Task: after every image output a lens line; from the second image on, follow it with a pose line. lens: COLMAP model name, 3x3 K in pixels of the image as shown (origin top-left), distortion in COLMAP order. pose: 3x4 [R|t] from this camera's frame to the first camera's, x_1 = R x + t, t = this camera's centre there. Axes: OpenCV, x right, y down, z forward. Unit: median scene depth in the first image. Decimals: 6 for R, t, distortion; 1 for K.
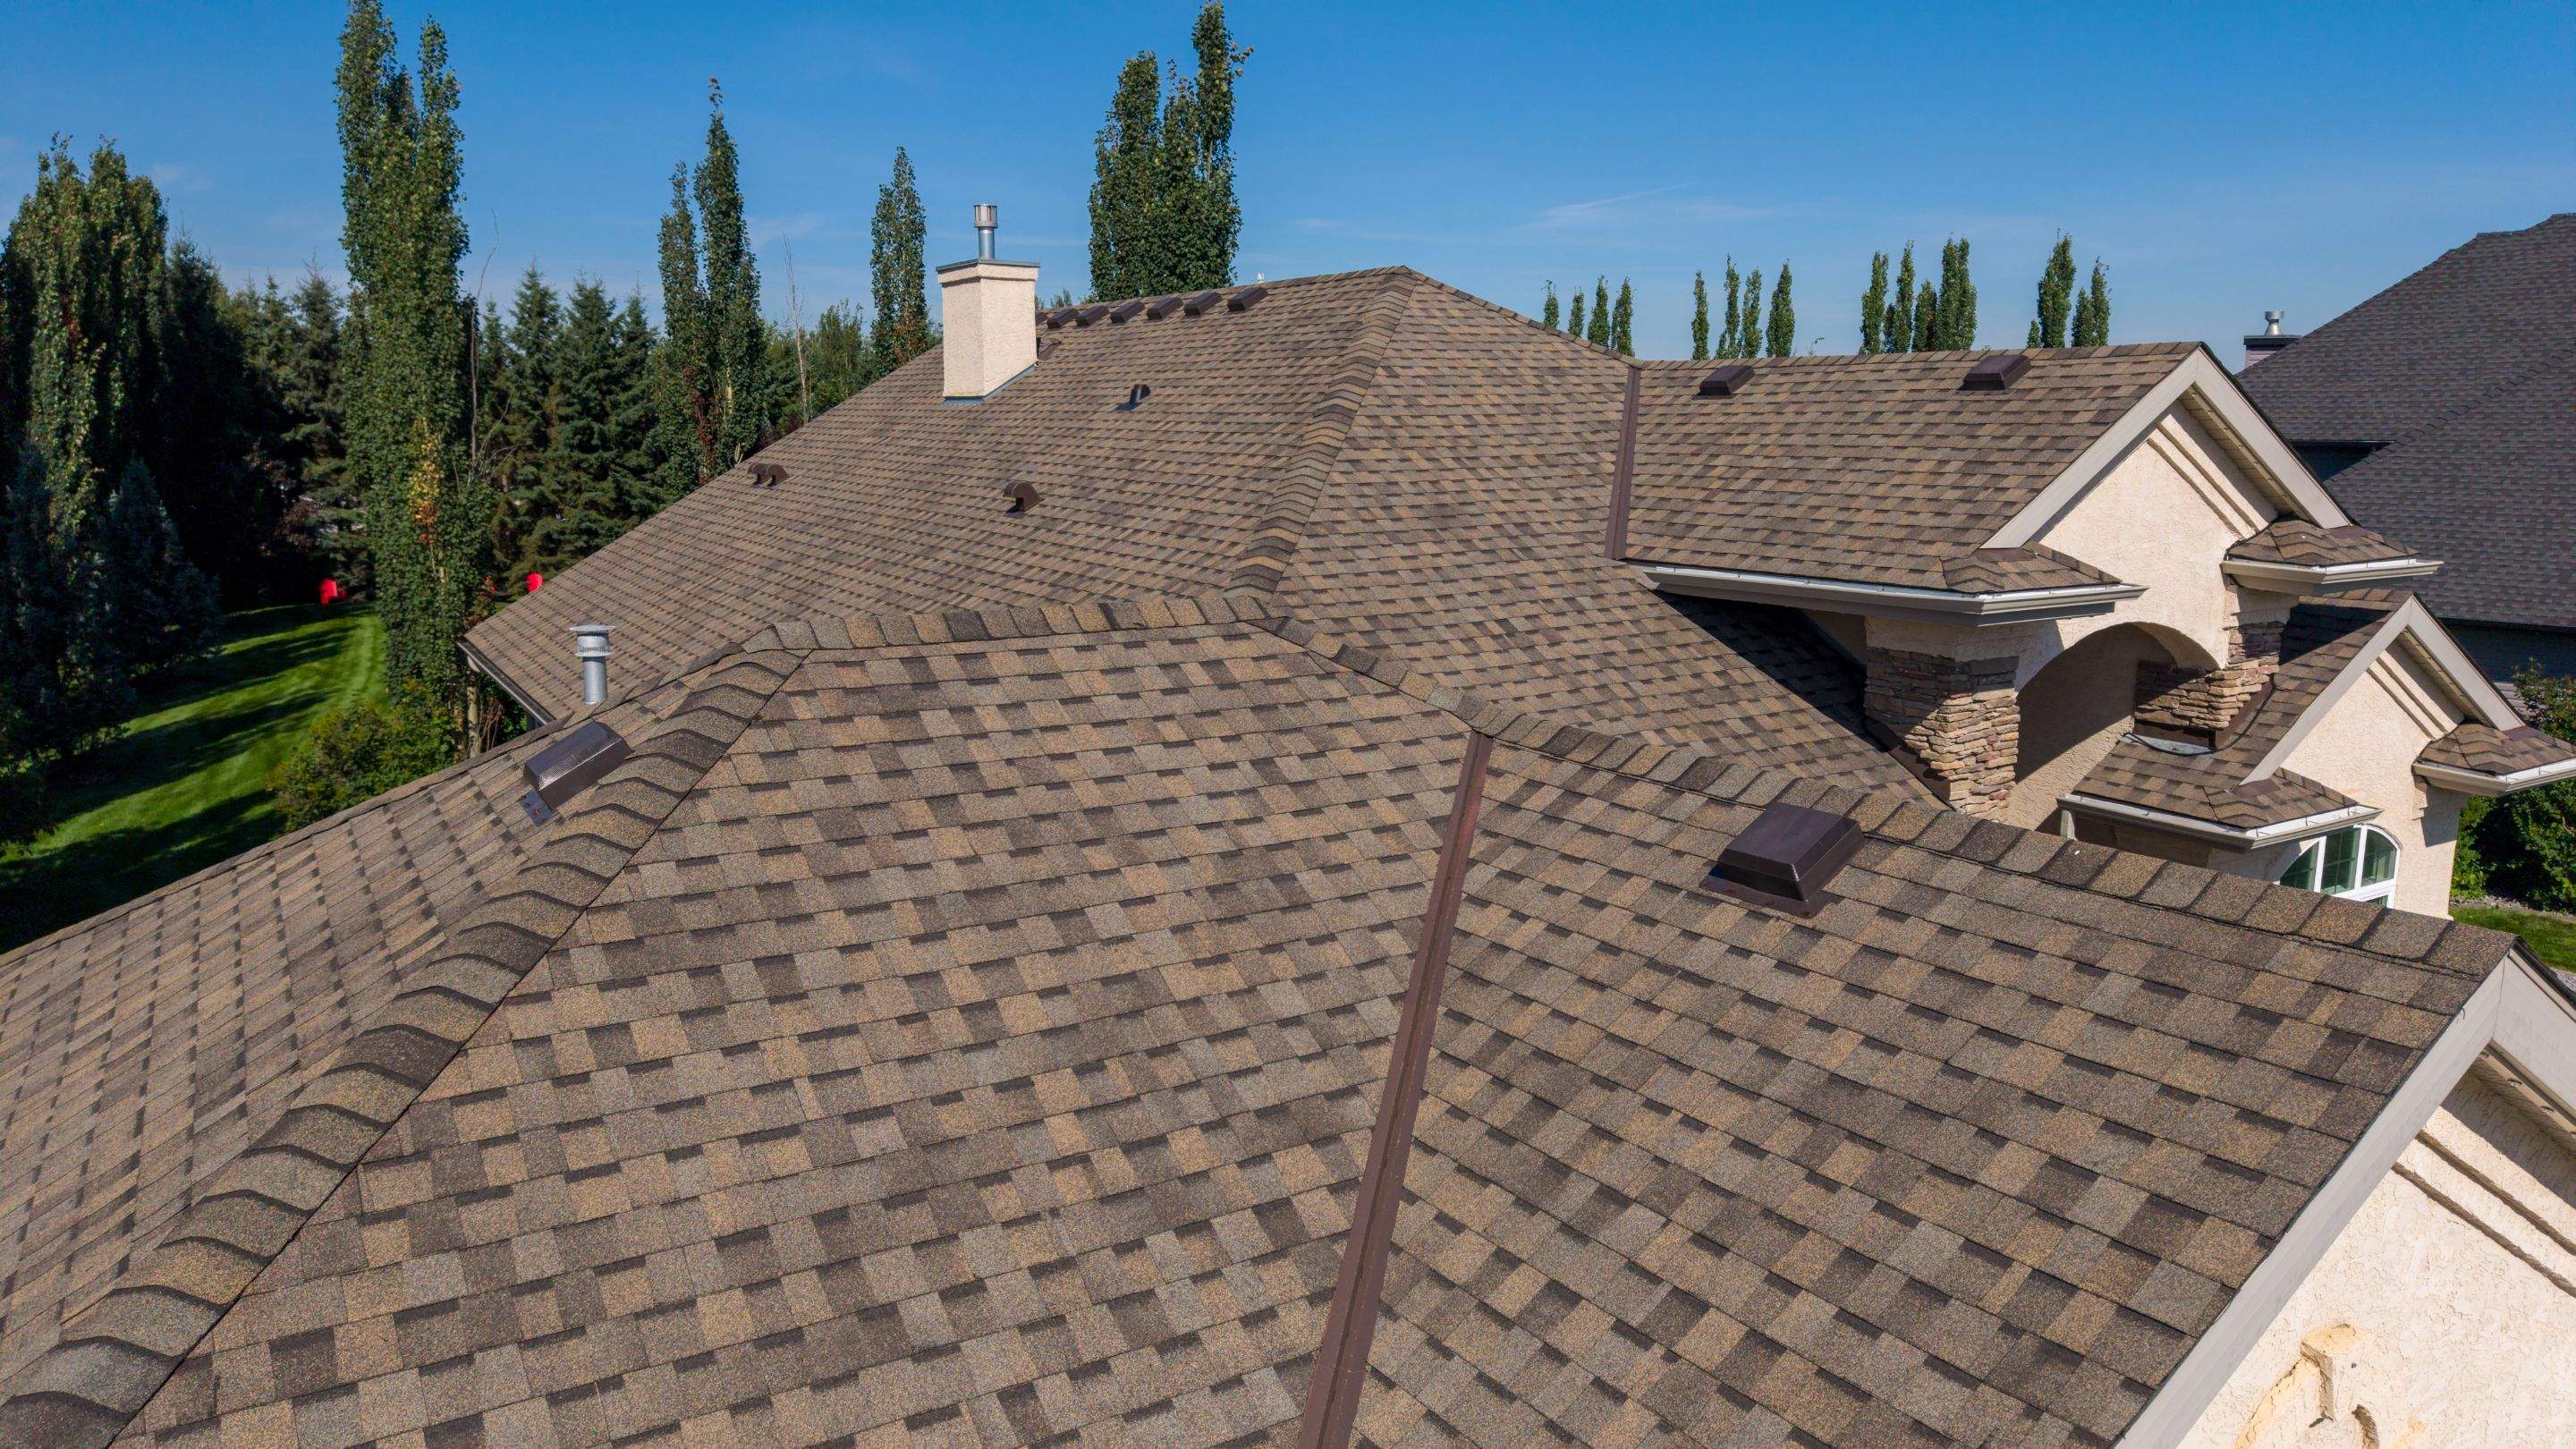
lens RADIAL K [[1704.5, 0, 1276.1], [0, 1704.5, 719.8], [0, 0, 1]] dist [0.024577, -0.023374]
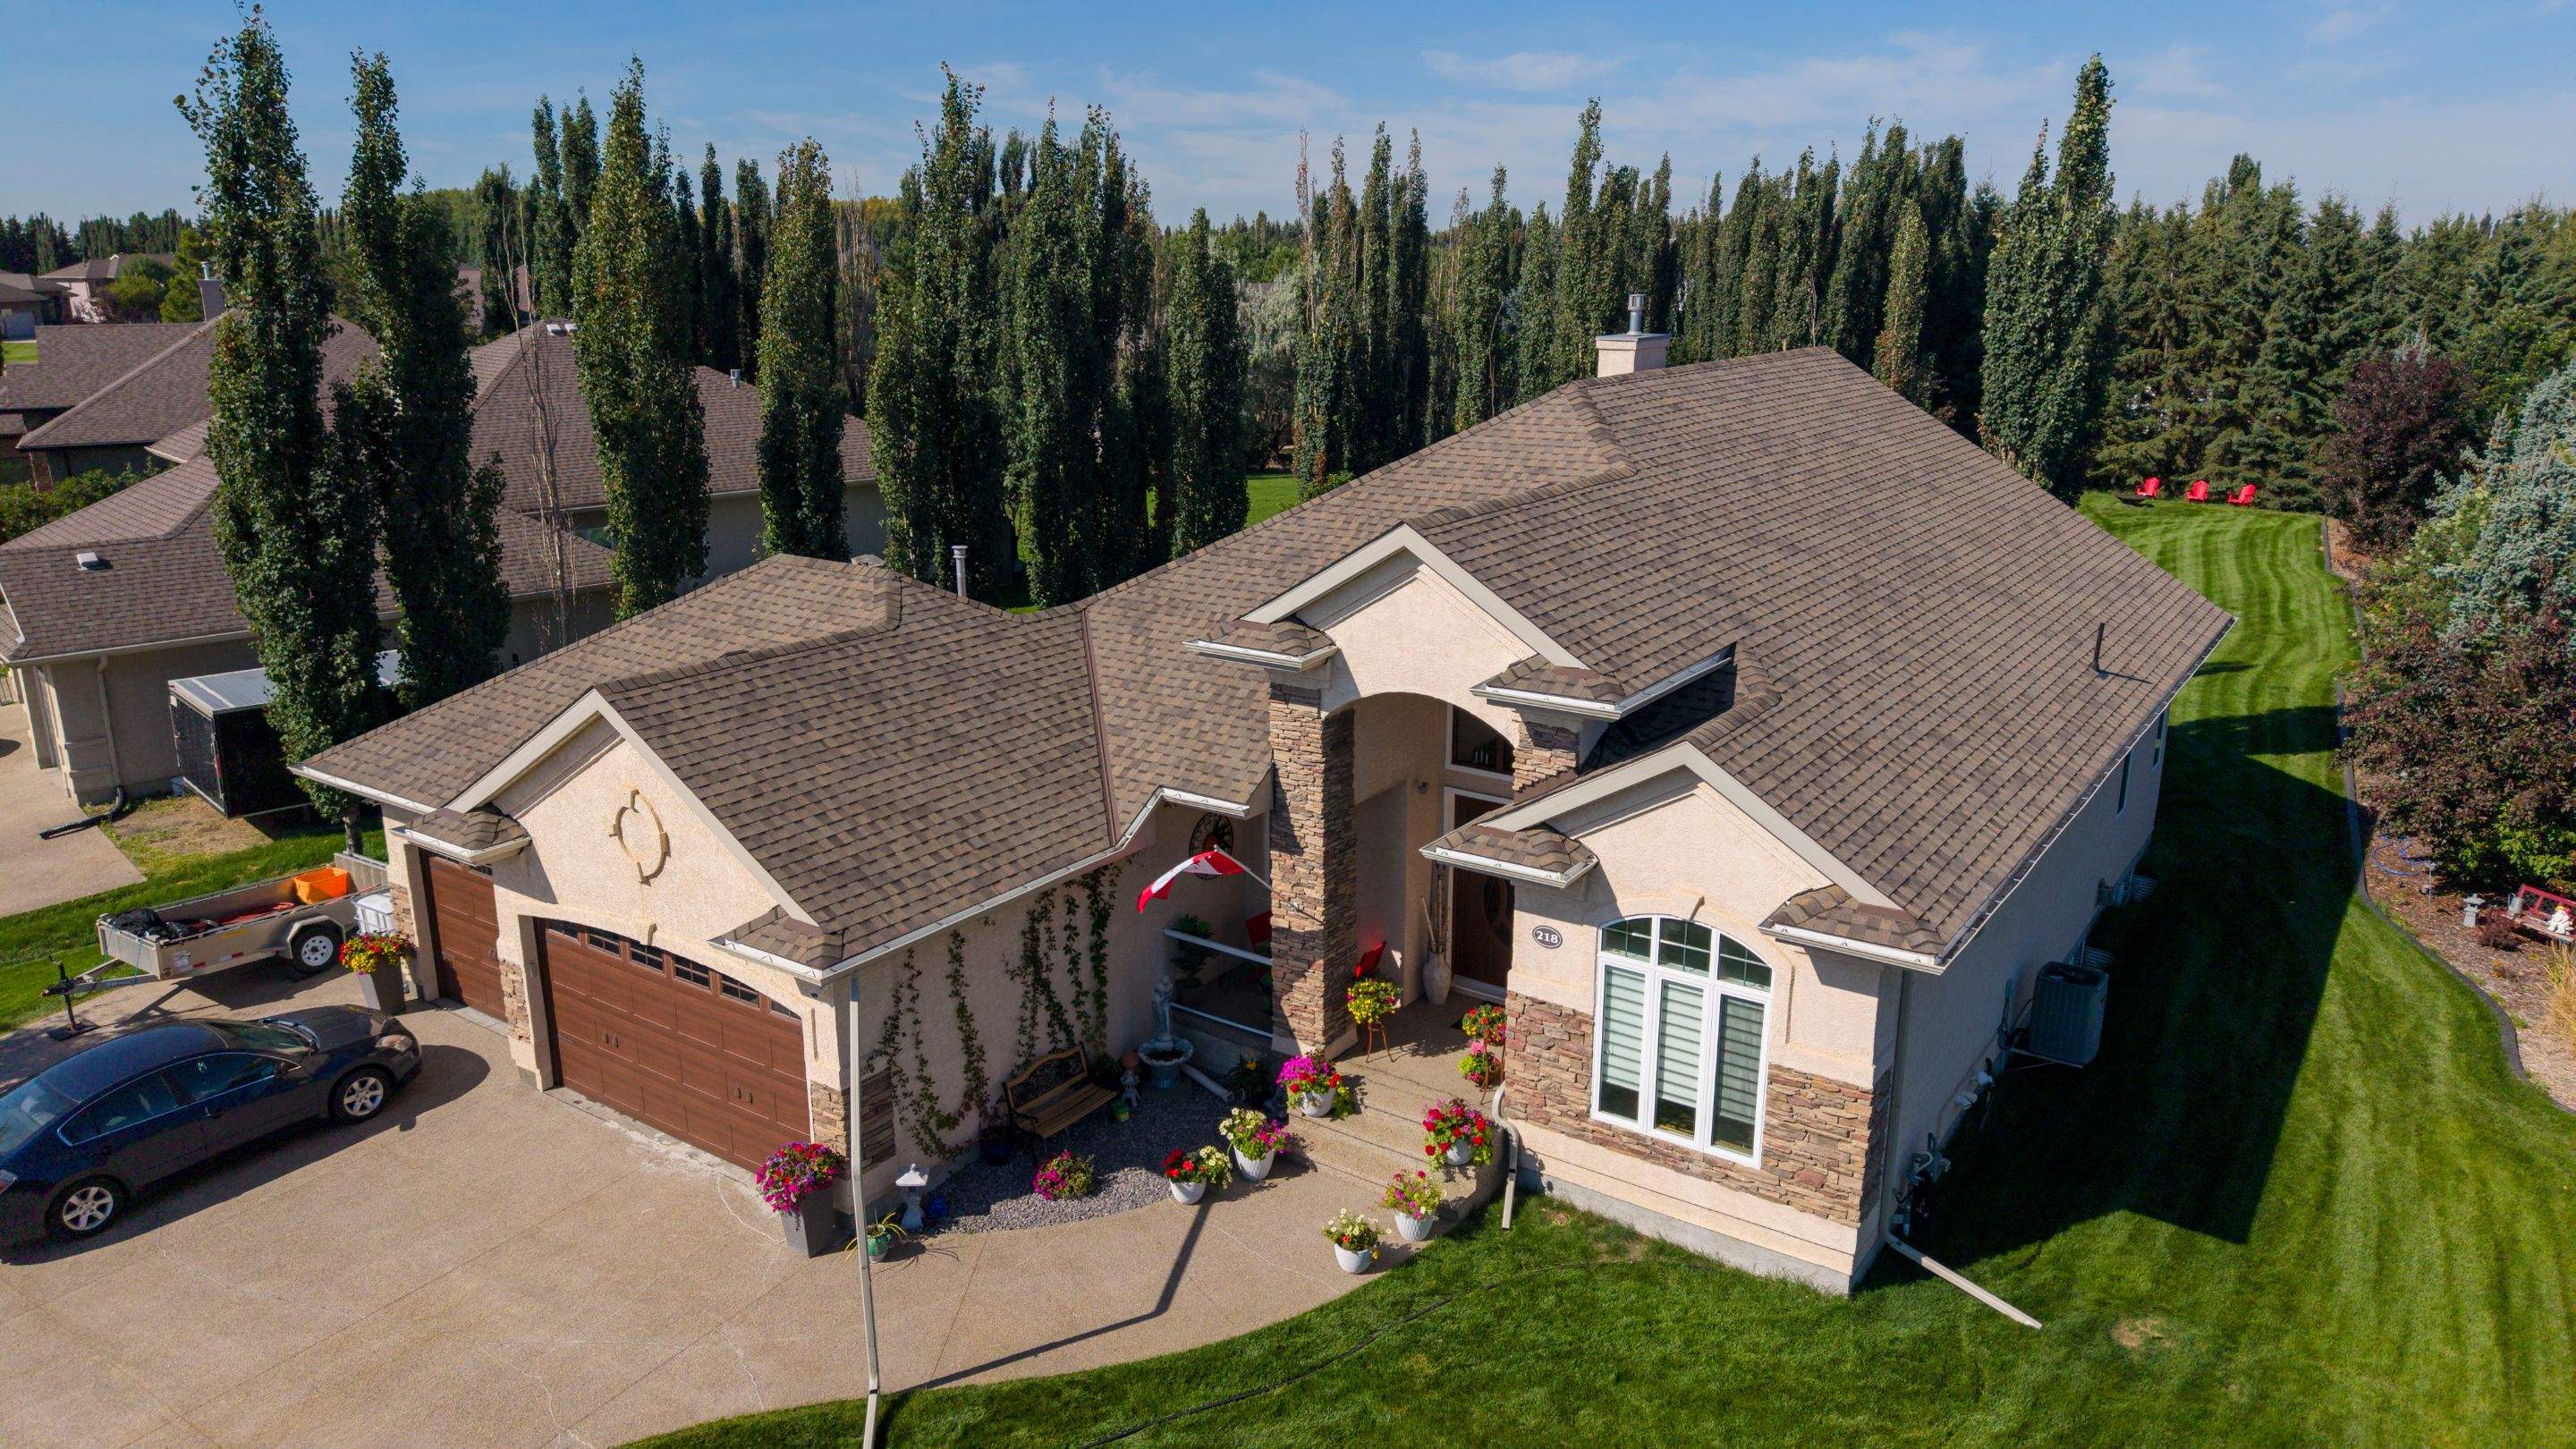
lens RADIAL K [[1704.5, 0, 1276.1], [0, 1704.5, 719.8], [0, 0, 1]] dist [0.024577, -0.023374]
pose [[0.399176, 0.241759, -0.884427, 0.314228], [-0.159585, 0.968207, 0.192633, -0.054267], [0.902880, 0.064246, 0.425066, 0.031568]]
